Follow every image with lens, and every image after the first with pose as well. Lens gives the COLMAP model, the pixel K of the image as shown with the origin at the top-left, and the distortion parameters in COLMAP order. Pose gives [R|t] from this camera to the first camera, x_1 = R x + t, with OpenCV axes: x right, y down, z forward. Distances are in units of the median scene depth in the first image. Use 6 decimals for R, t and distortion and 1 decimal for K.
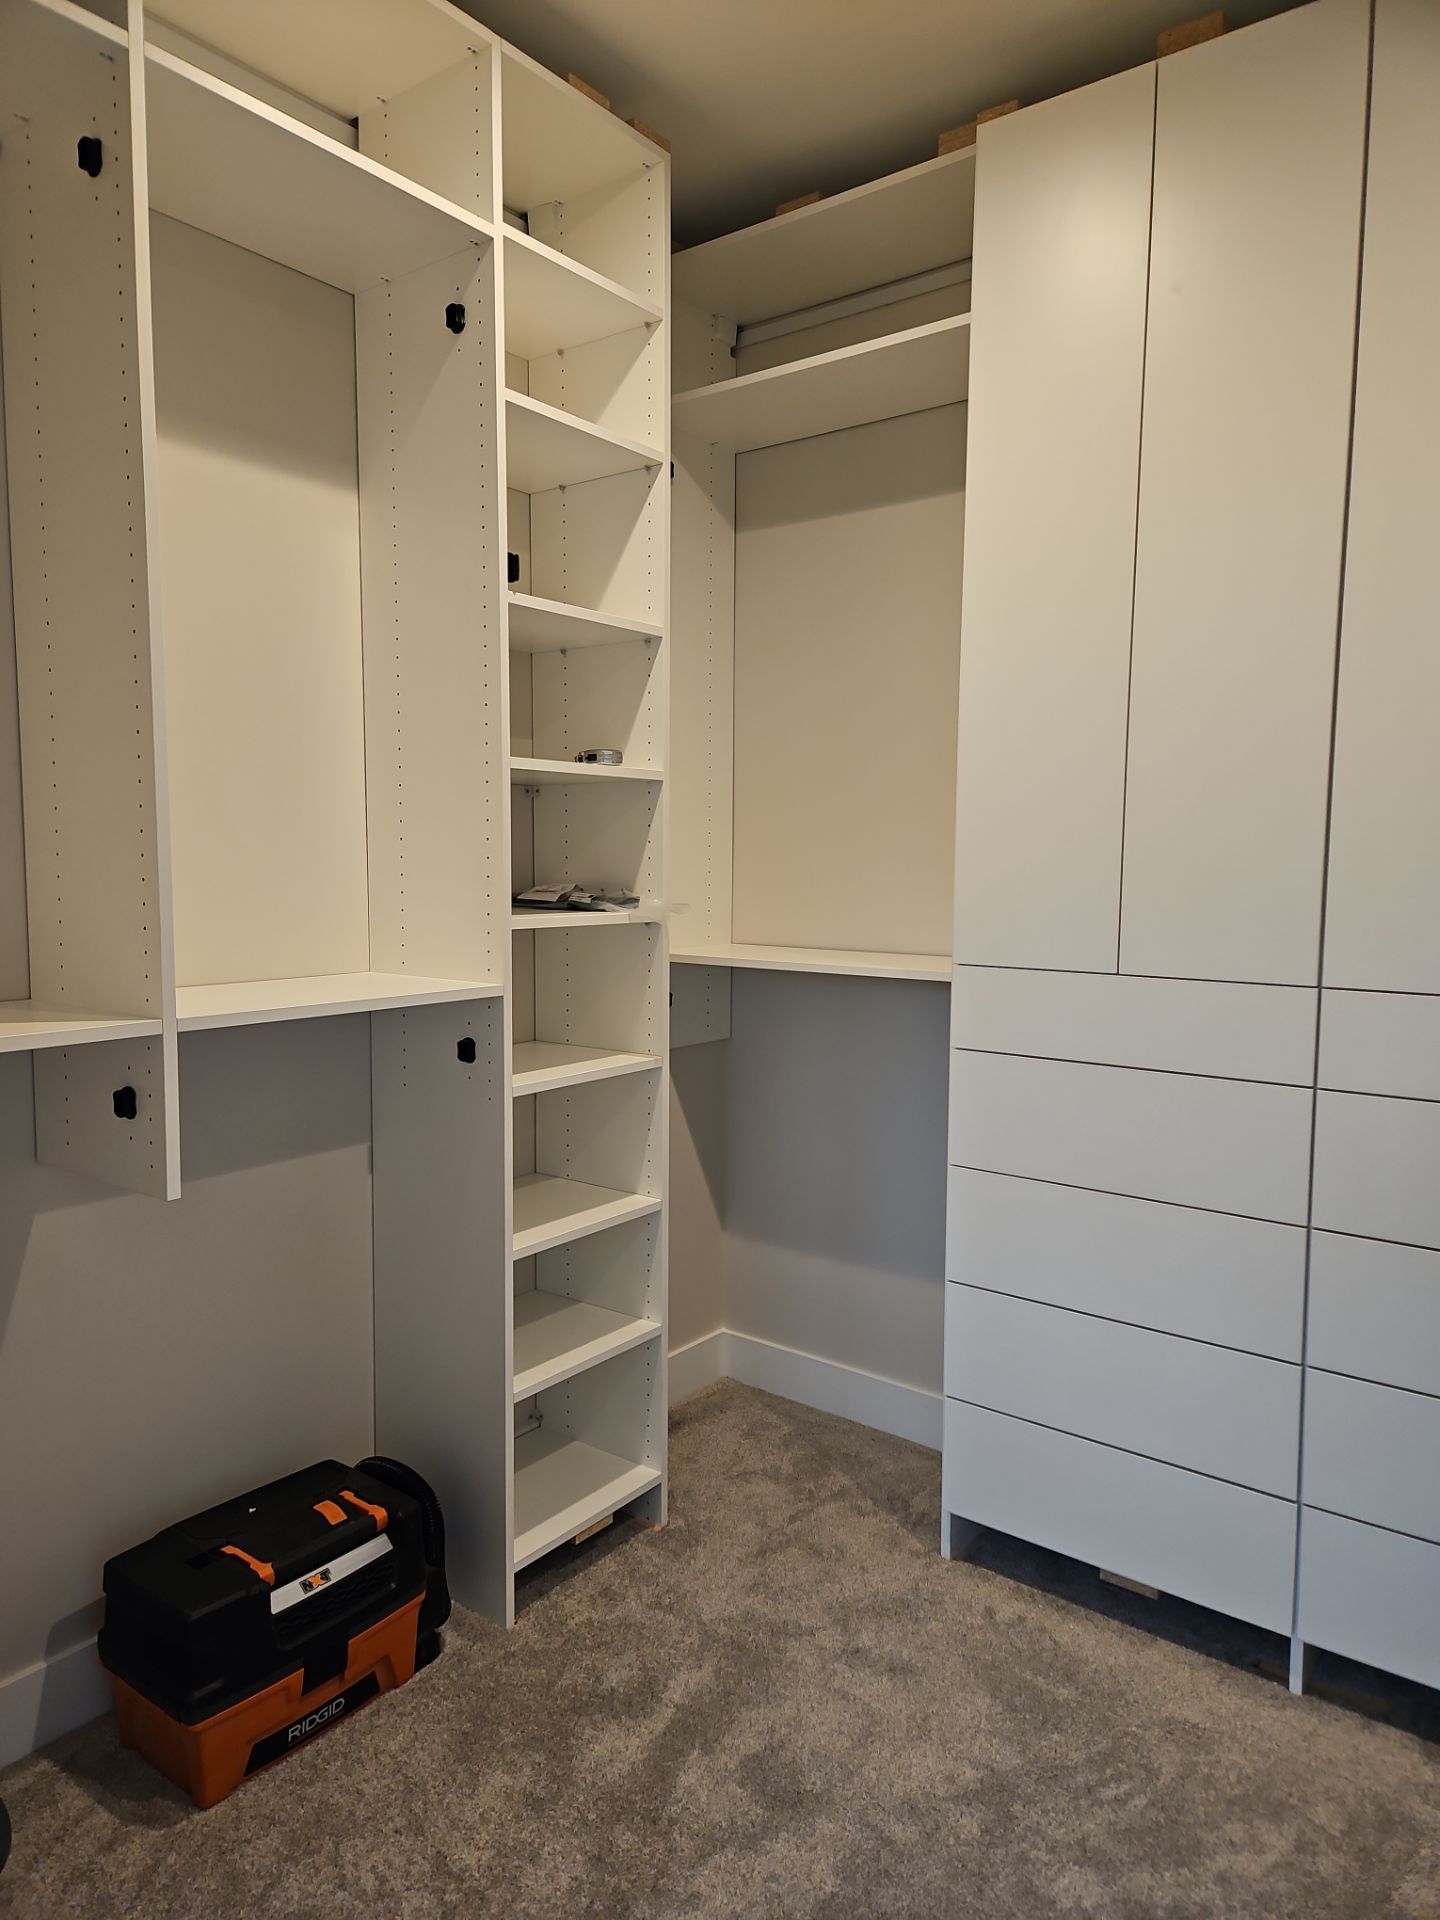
lens RADIAL K [[1266.7, 0, 720.0], [0, 1266.7, 960.0], [0, 0, 1]] dist [-0.001904, -0.000803]
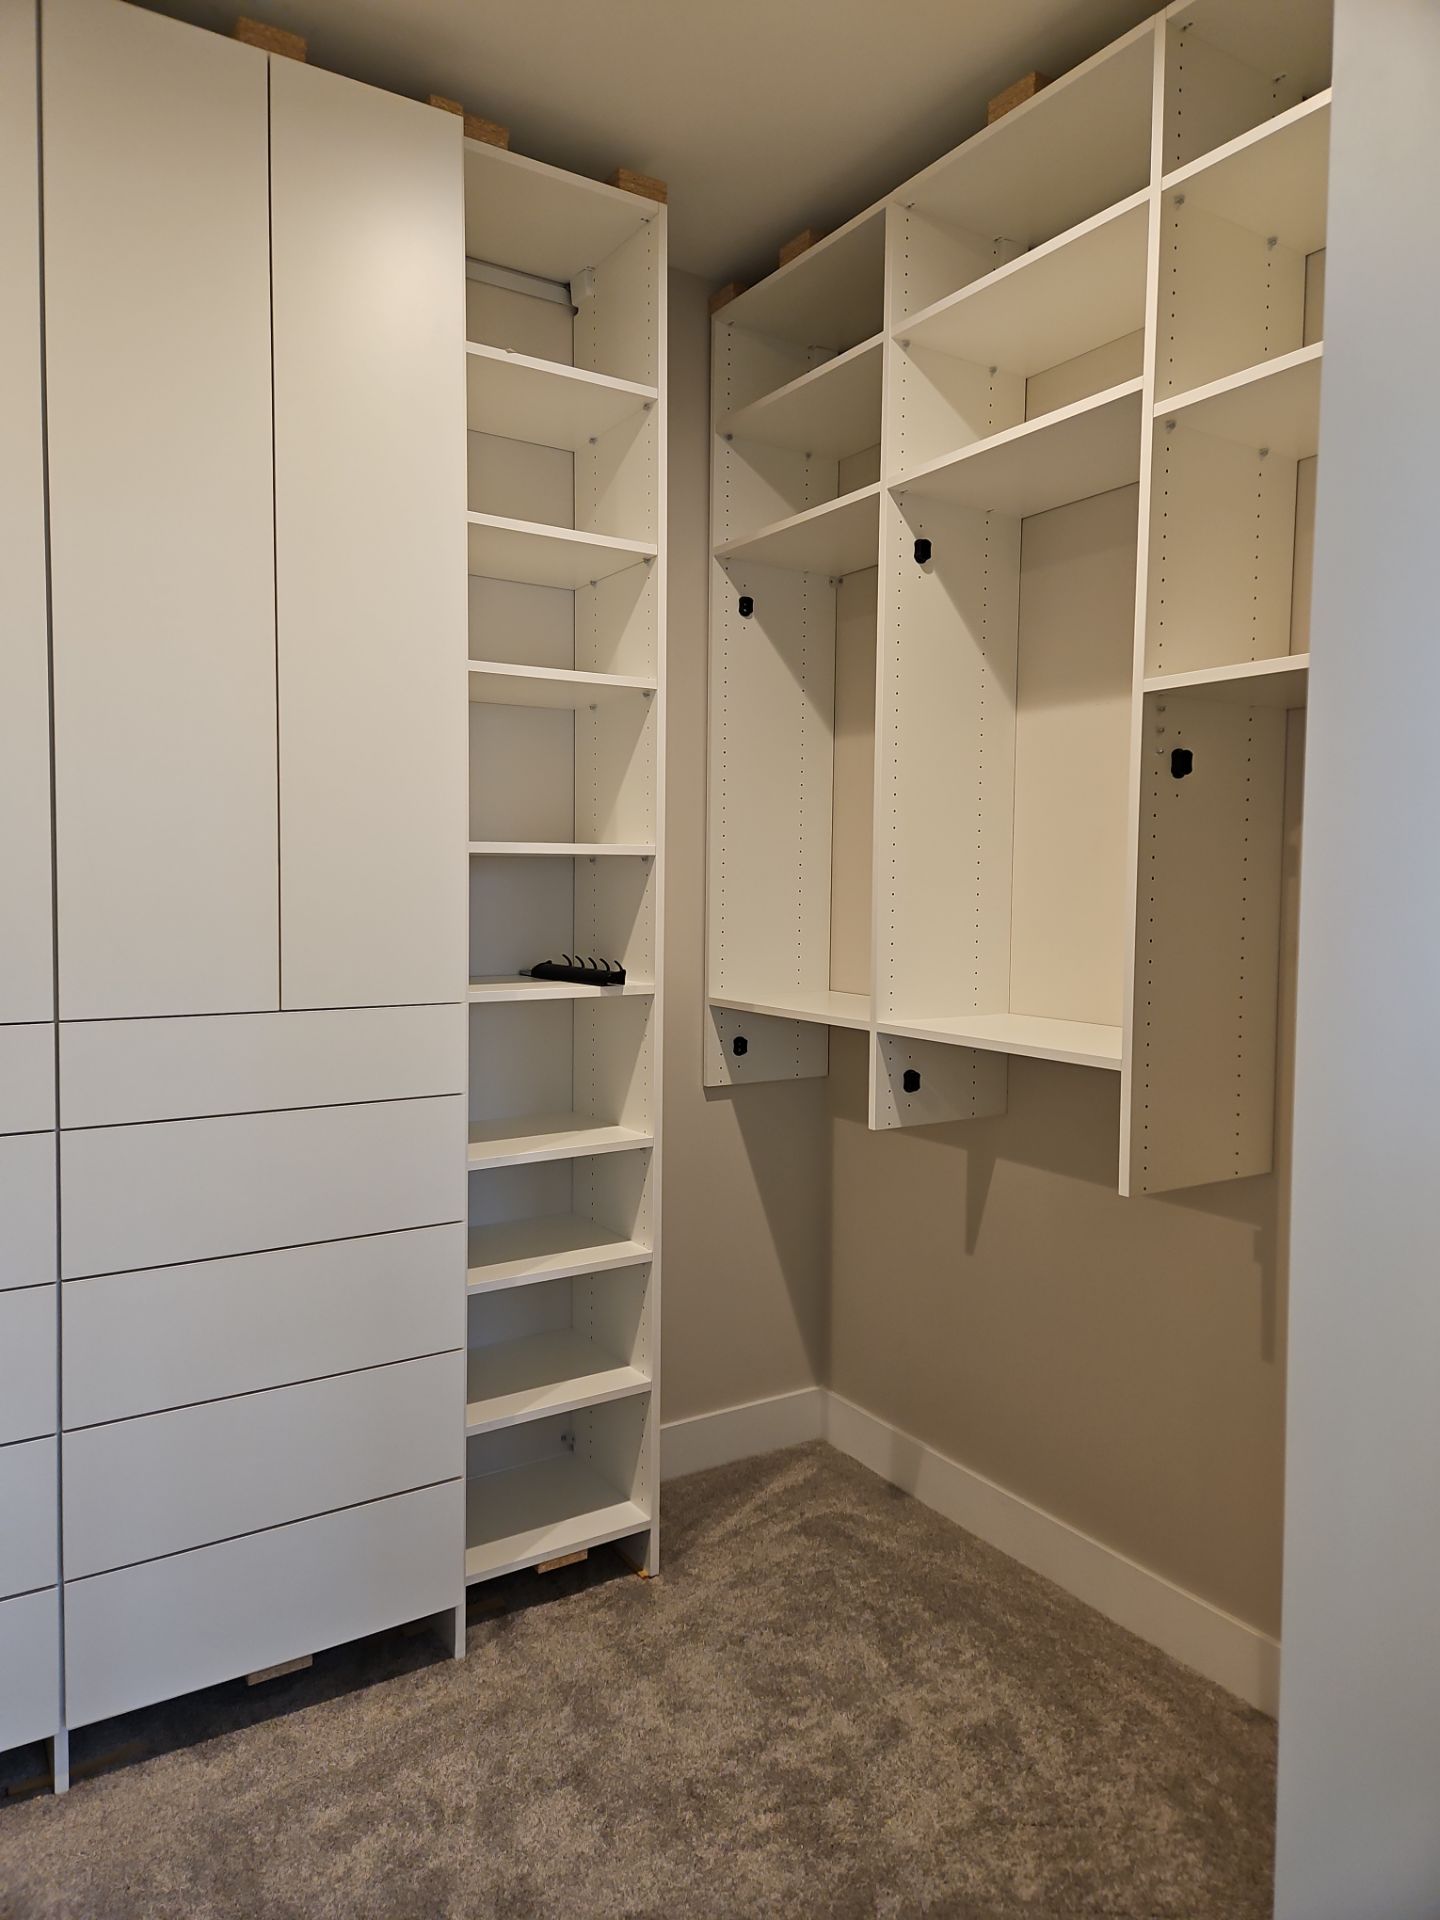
lens RADIAL K [[1266.7, 0, 720.0], [0, 1266.7, 960.0], [0, 0, 1]] dist [-0.001904, -0.000803]
pose [[0.341818, -0.054311, 0.938195, -0.213837], [0.072635, 0.996869, 0.031244, -0.009956], [-0.936955, 0.057466, 0.344693, 0.223656]]
